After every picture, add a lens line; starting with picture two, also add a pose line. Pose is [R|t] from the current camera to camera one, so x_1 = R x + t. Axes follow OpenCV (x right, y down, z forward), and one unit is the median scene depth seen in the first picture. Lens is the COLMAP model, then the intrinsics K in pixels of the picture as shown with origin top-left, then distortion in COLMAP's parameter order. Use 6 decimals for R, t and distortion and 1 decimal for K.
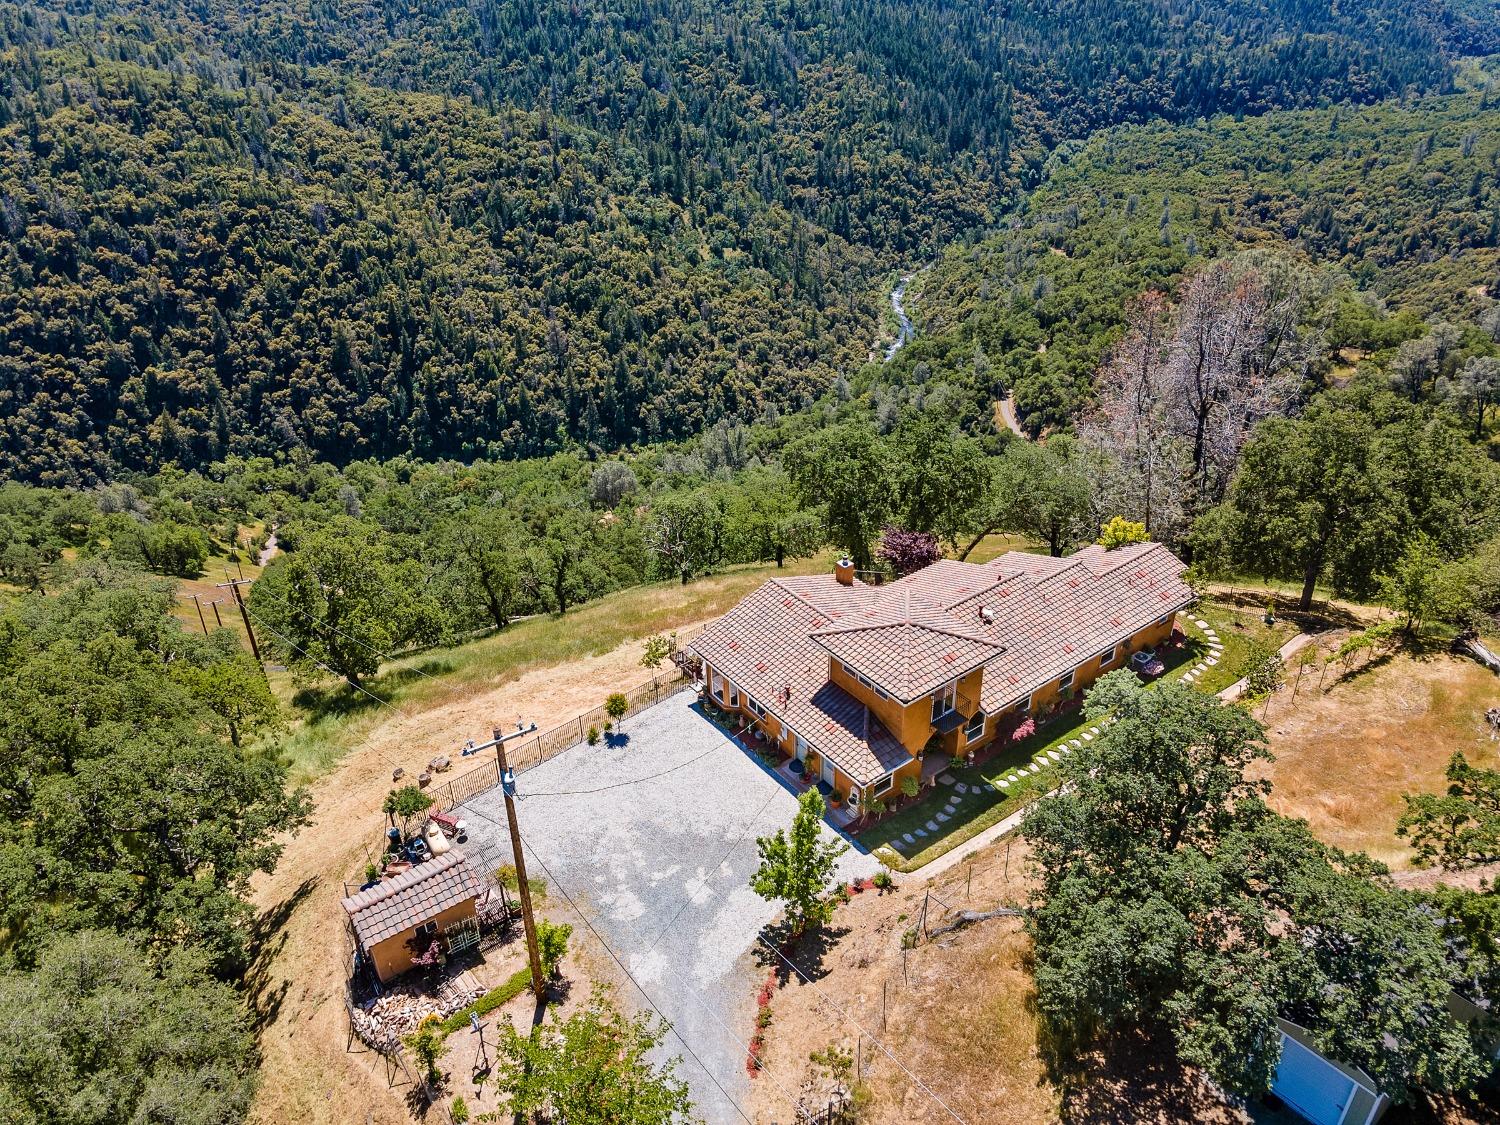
lens RADIAL K [[1121.0, 0, 732.5], [0, 1121.0, 559.4], [0, 0, 1]] dist [0.035502, 0.063256]
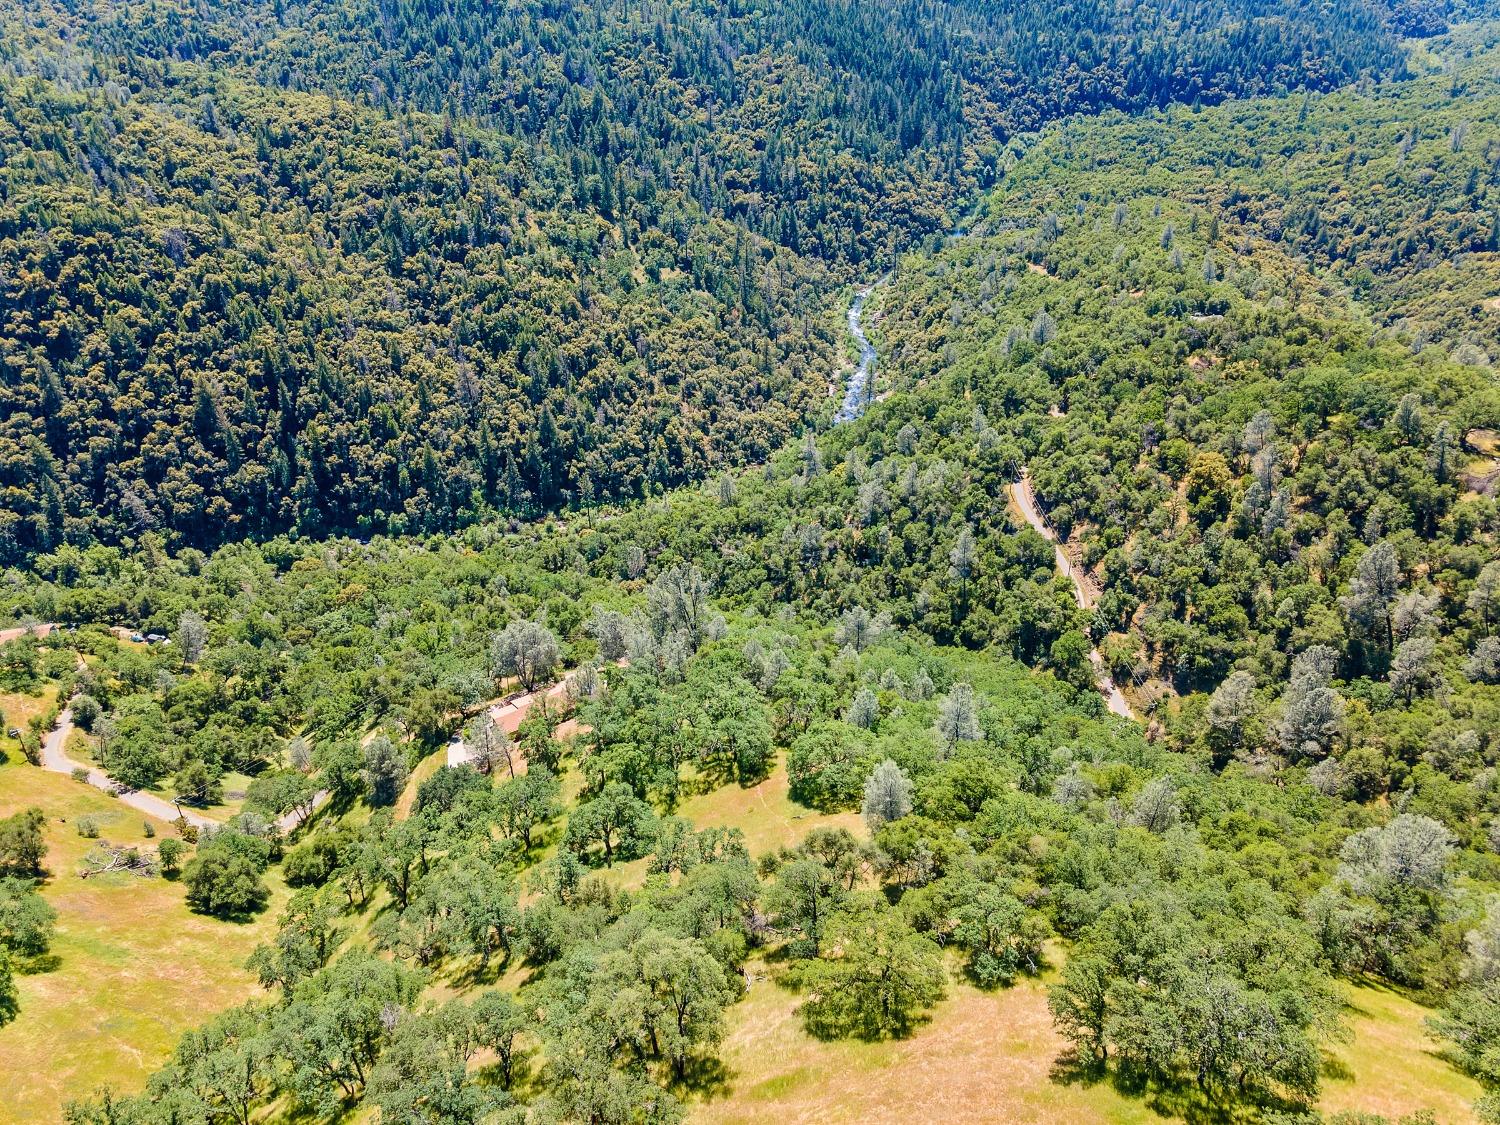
lens RADIAL K [[1106.8, 0, 732.4], [0, 1106.8, 560.8], [0, 0, 1]] dist [0.040096, 0.058882]
pose [[0.998259, -0.031716, 0.049725, -0.002441], [0.030899, 0.999376, 0.017116, -0.066101], [-0.050236, -0.015550, 0.998616, 0.133656]]
